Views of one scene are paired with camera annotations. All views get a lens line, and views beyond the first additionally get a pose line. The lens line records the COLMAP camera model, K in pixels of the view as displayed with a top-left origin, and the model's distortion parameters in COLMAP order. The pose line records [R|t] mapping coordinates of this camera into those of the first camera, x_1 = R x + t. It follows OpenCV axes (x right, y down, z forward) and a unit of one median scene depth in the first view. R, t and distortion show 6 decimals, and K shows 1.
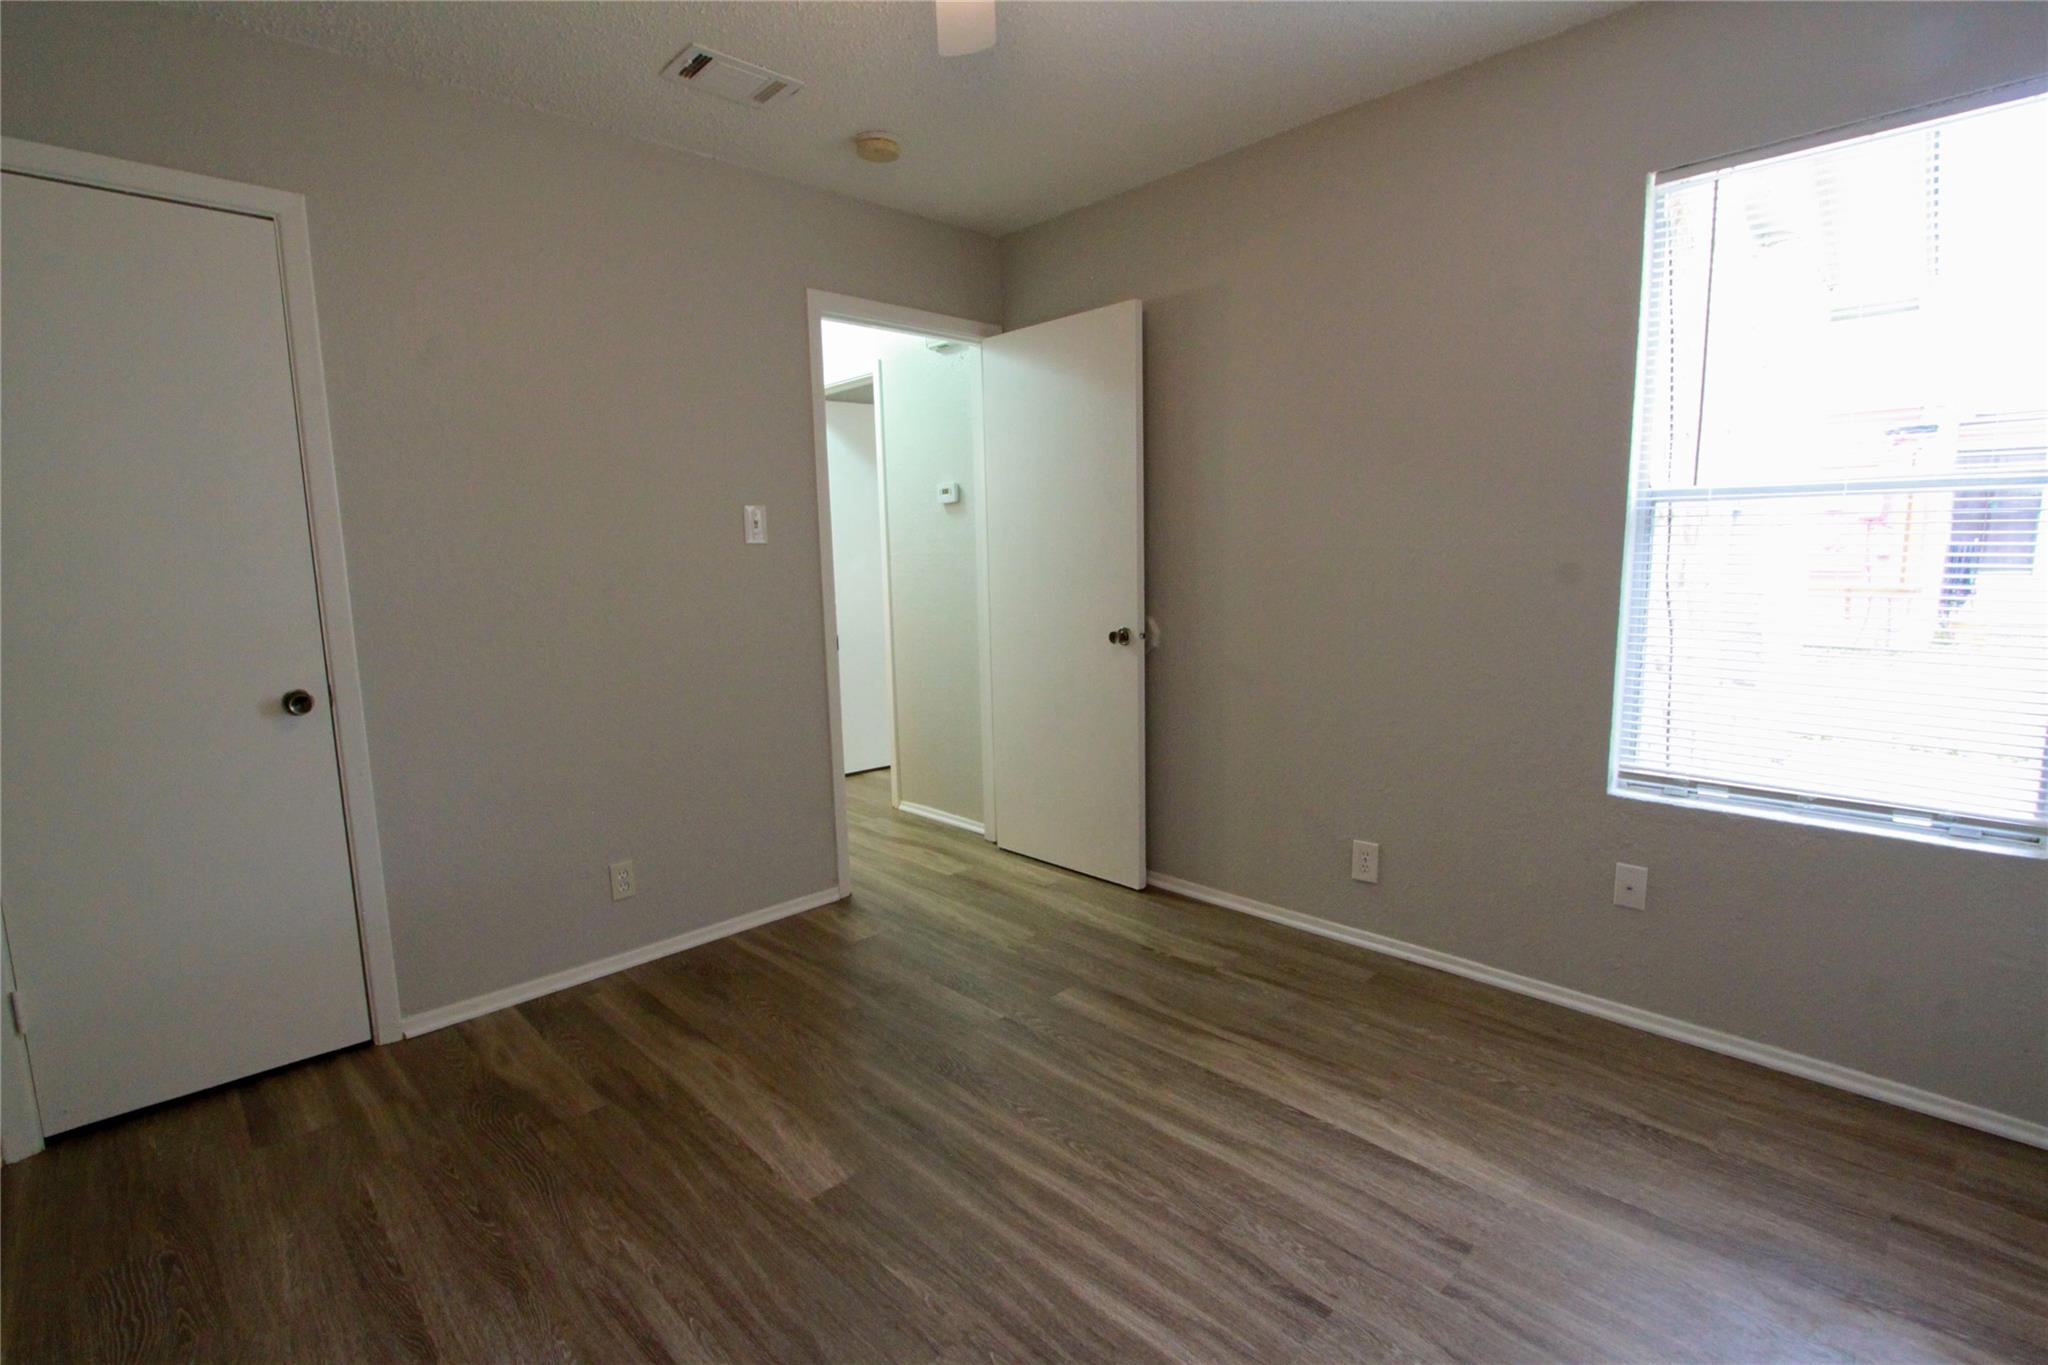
lens RADIAL K [[945.4, 0, 1025.9], [0, 945.4, 683.5], [0, 0, 1]] dist [-0.016539, 0.001430]
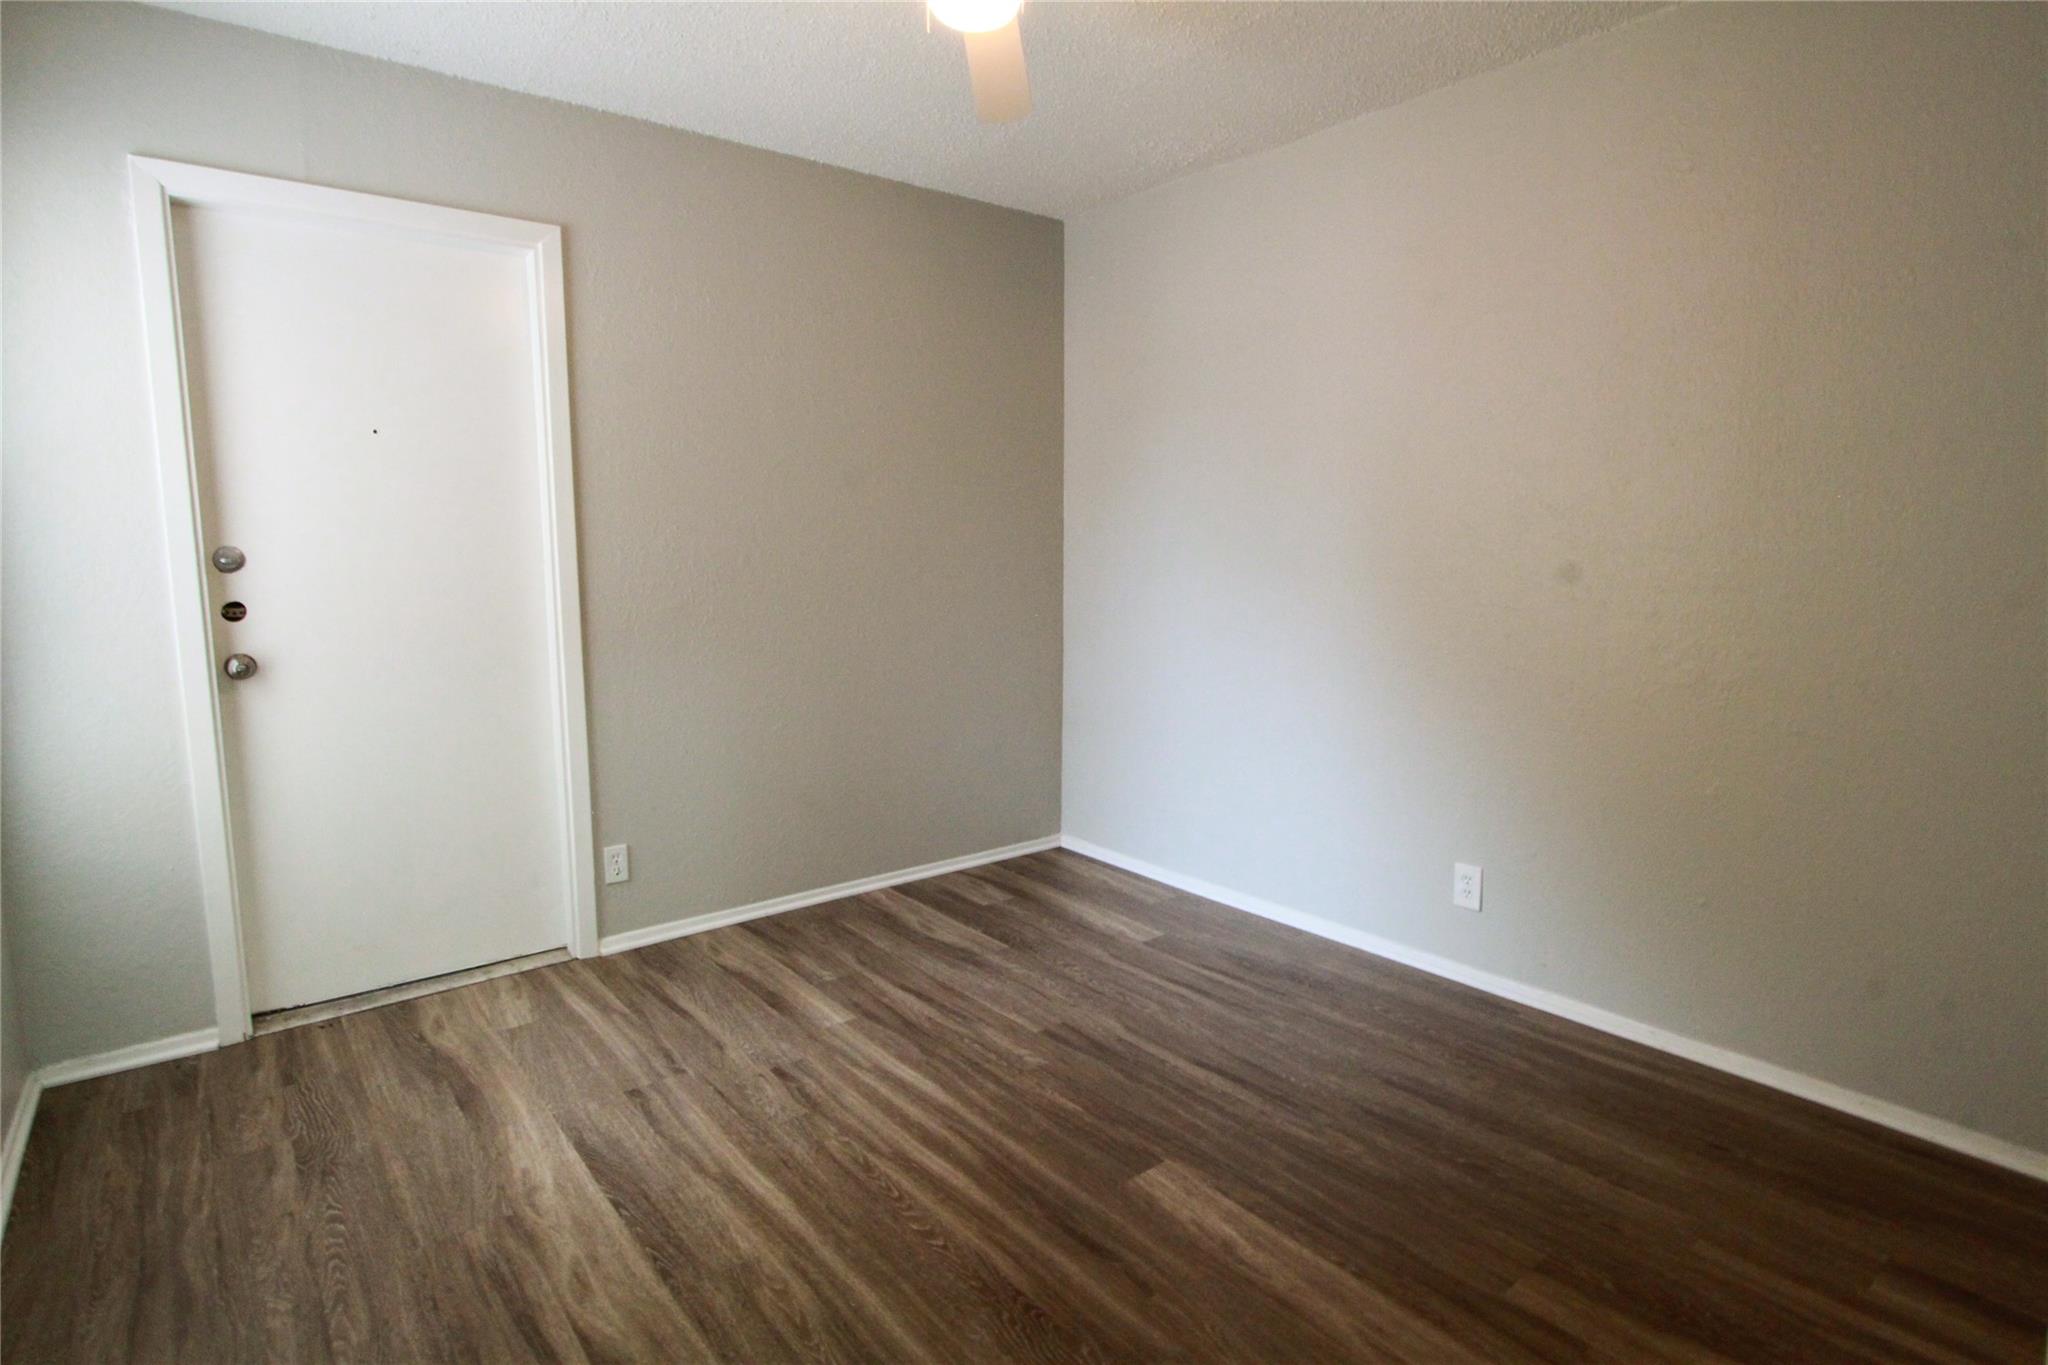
lens RADIAL K [[1055.6, 0, 1024.0], [0, 1055.6, 682.5], [0, 0, 1]] dist [-0.017871, 0.000853]
pose [[-0.994644, 0.012520, 0.102597, -0.192969], [0.039745, 0.962641, 0.267850, -0.264437], [-0.095411, 0.270493, -0.957982, 1.908508]]
